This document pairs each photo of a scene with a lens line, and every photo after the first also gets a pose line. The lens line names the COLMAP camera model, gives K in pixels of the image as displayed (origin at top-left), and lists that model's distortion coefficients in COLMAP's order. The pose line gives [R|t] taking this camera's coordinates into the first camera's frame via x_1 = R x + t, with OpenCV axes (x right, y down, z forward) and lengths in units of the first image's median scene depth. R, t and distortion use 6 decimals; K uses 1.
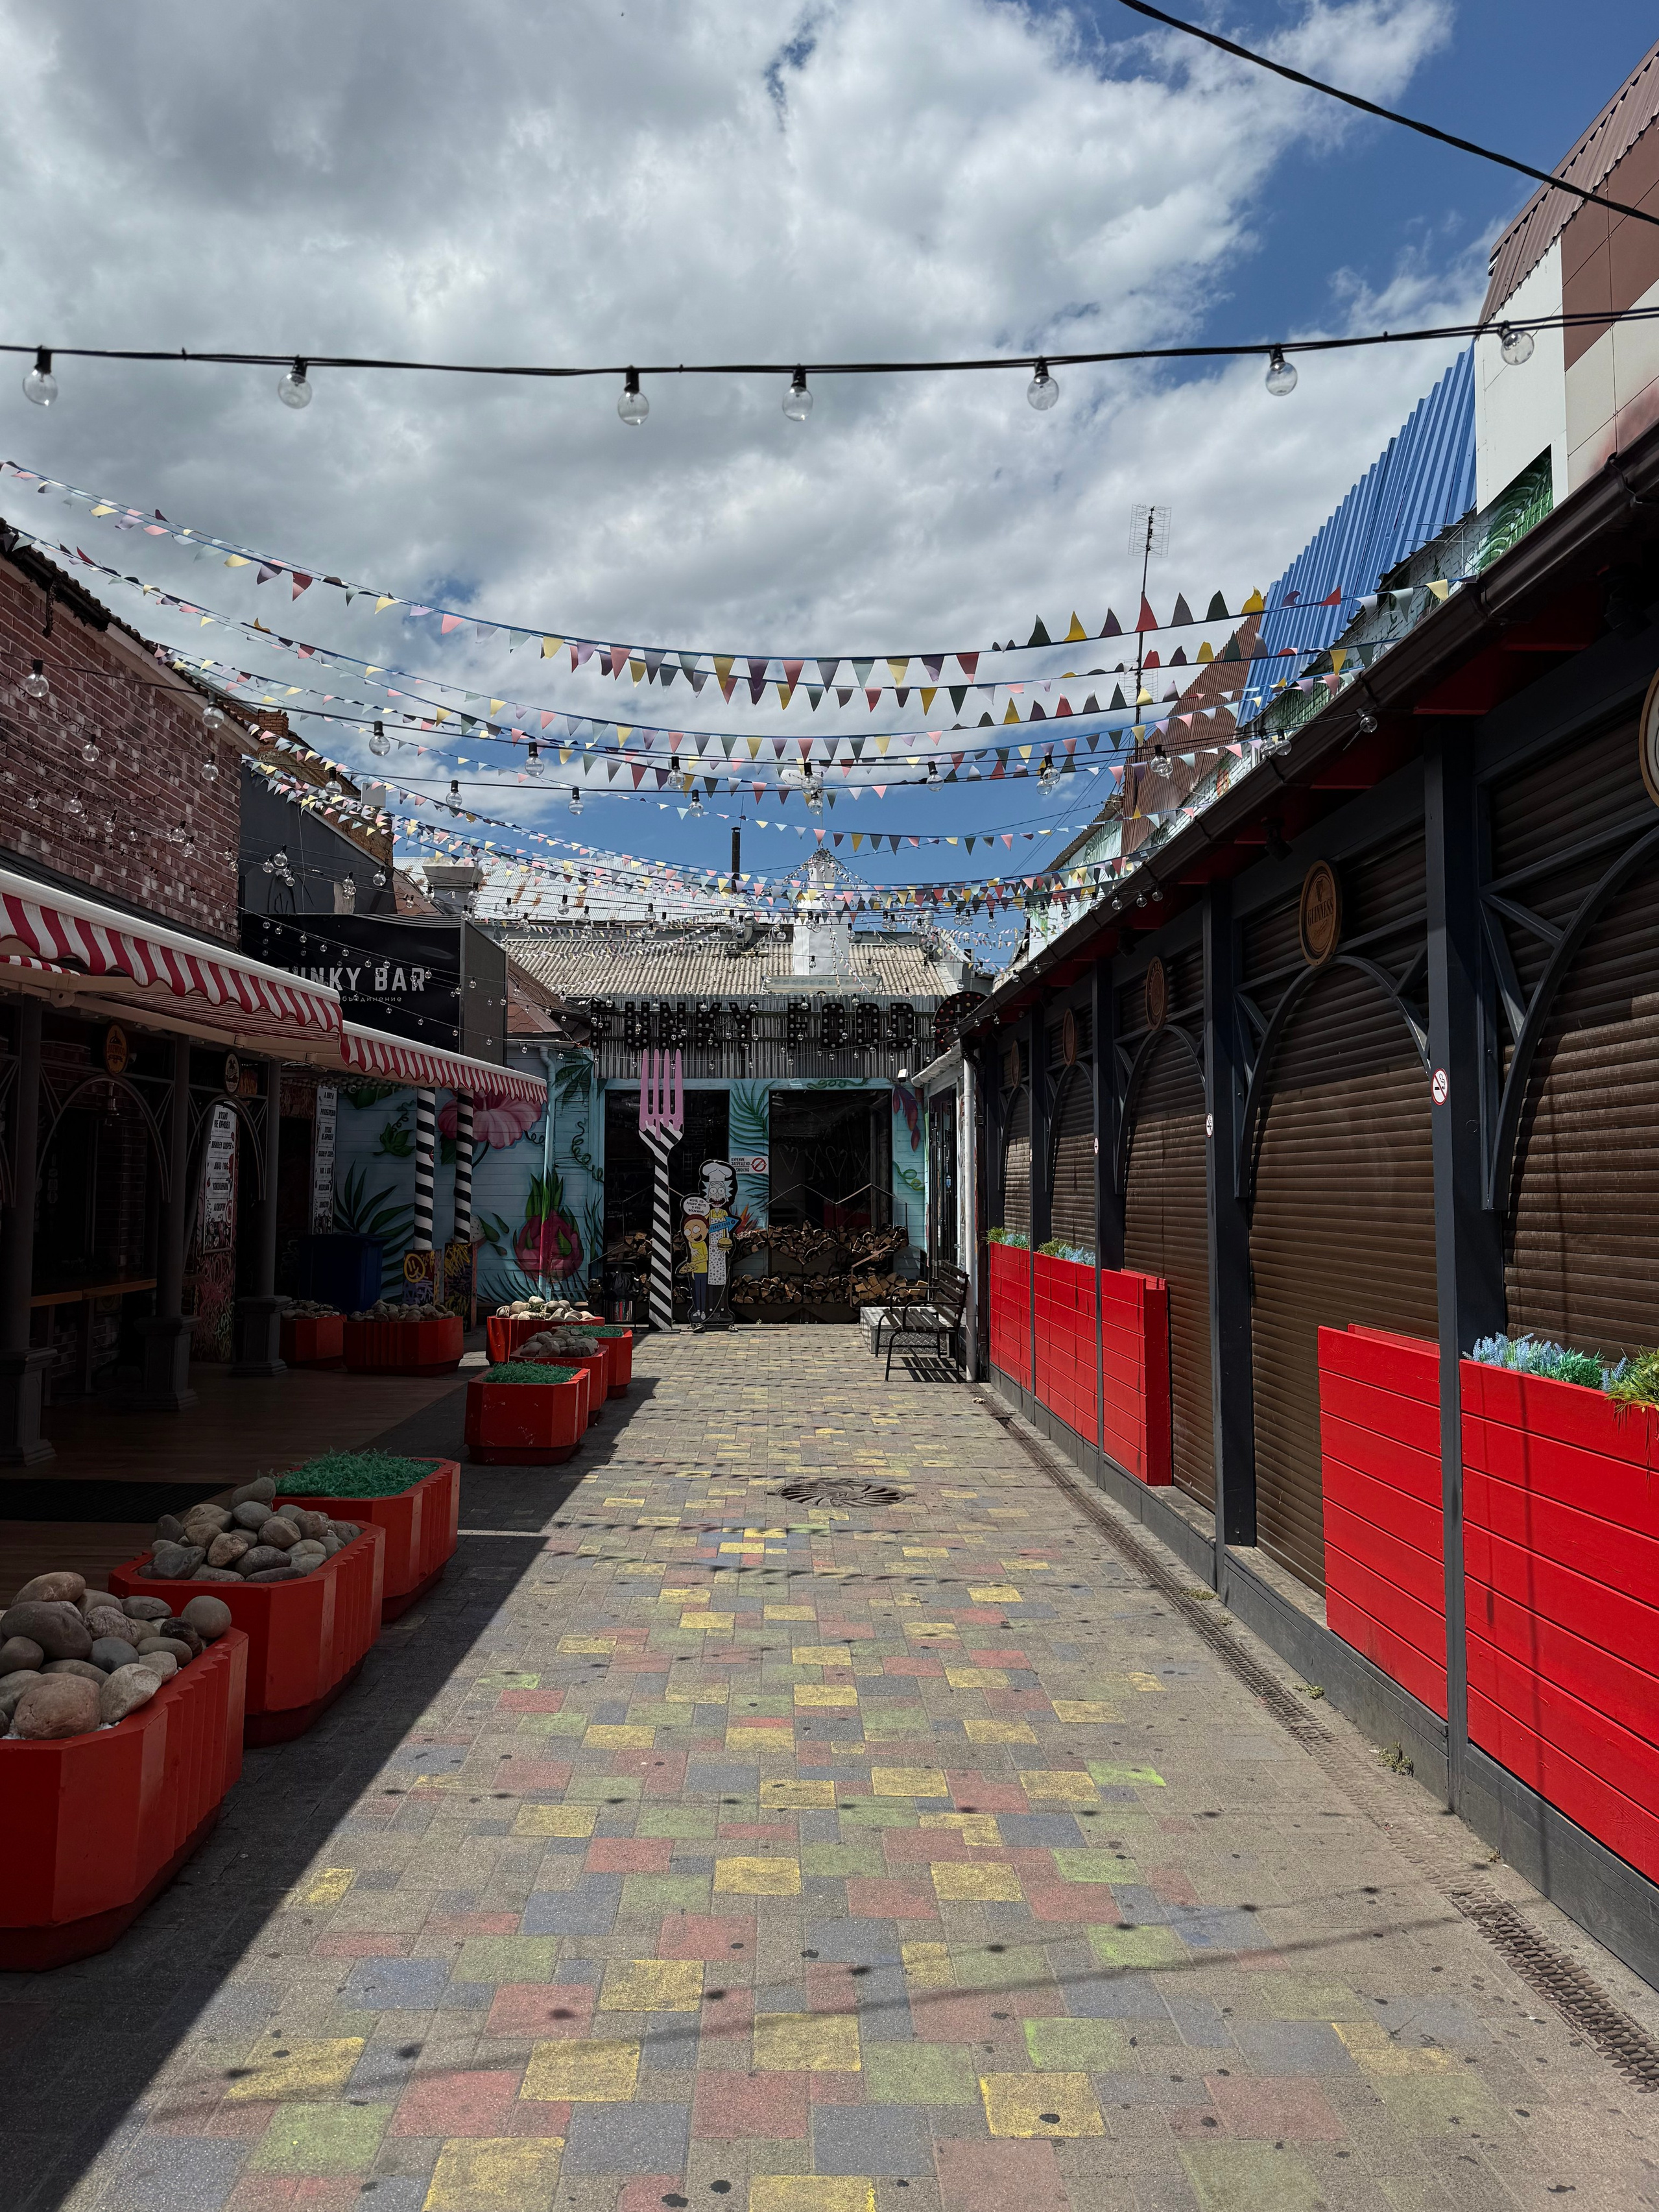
lens RADIAL K [[1519.5, 0, 827.1], [0, 1519.5, 1079.9], [0, 0, 1]] dist [0.016358, -0.029877]
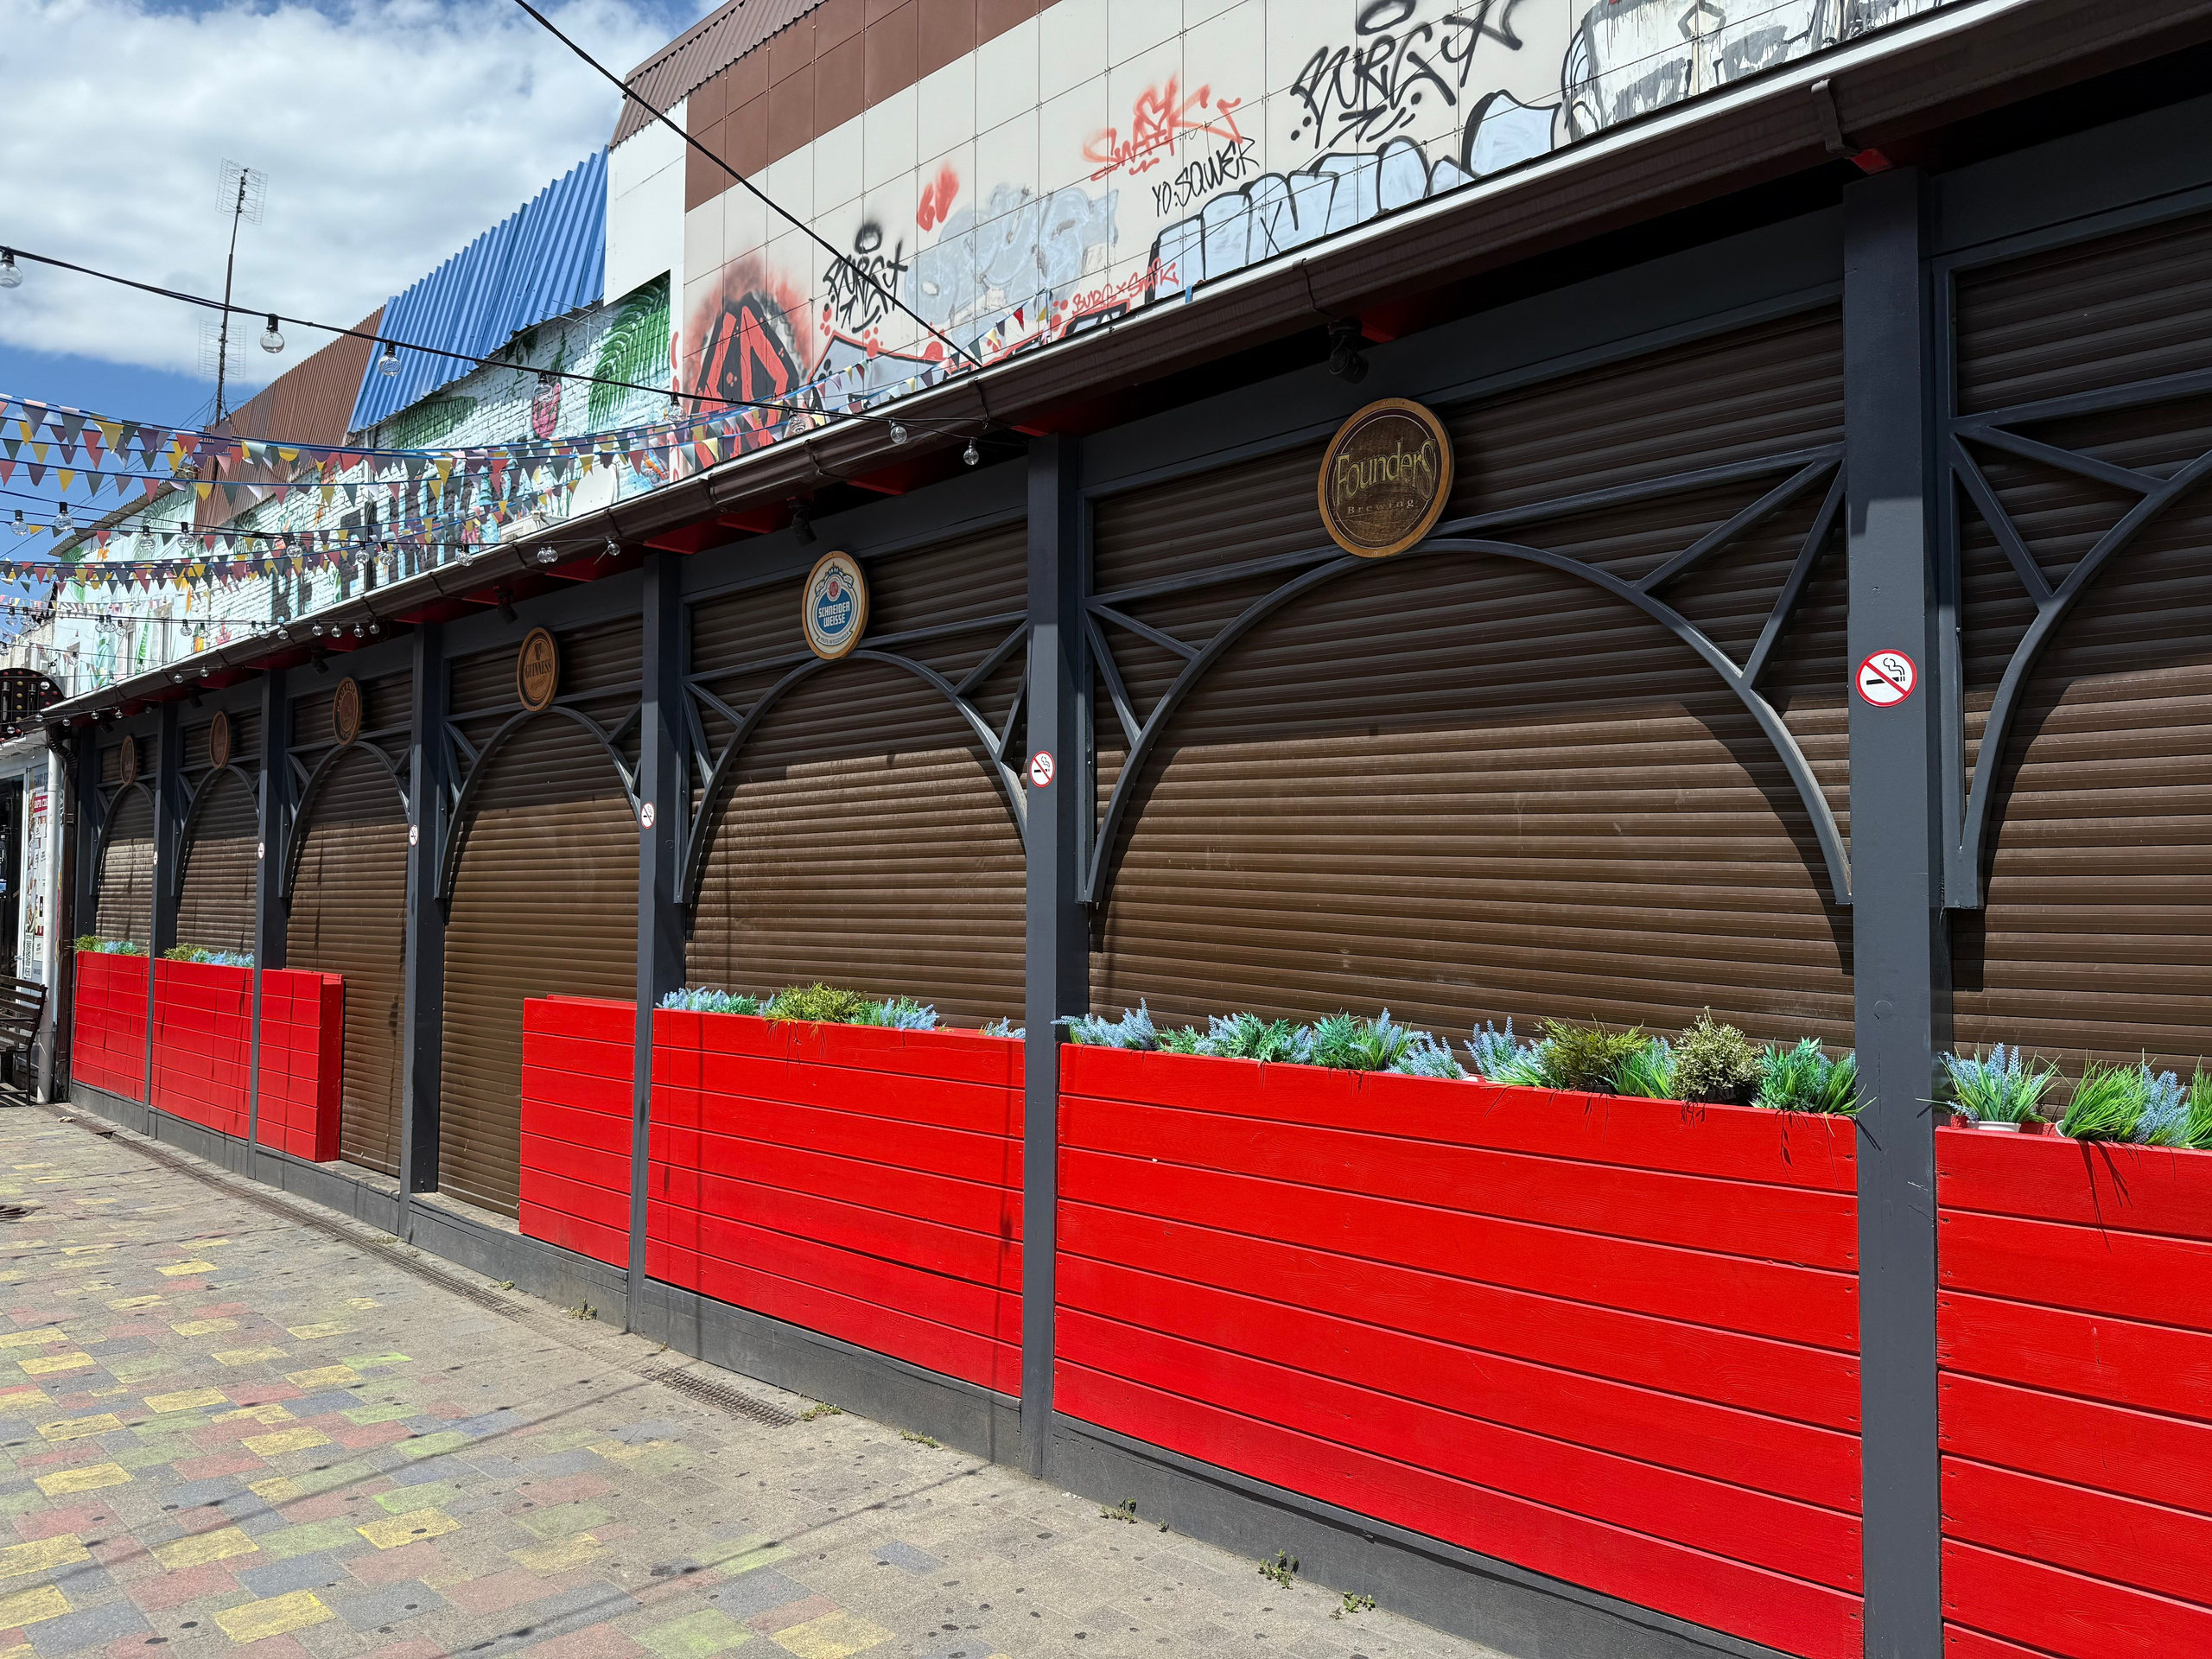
lens RADIAL K [[1514.0, 0, 1106.0], [0, 1514.0, 829.5], [0, 0, 1]] dist [0.122831, -0.106780]
pose [[0.714196, 0.037266, 0.698953, -0.288178], [-0.054490, 0.998511, 0.002441, -0.009056], [-0.697821, -0.039829, 0.715164, -0.307628]]
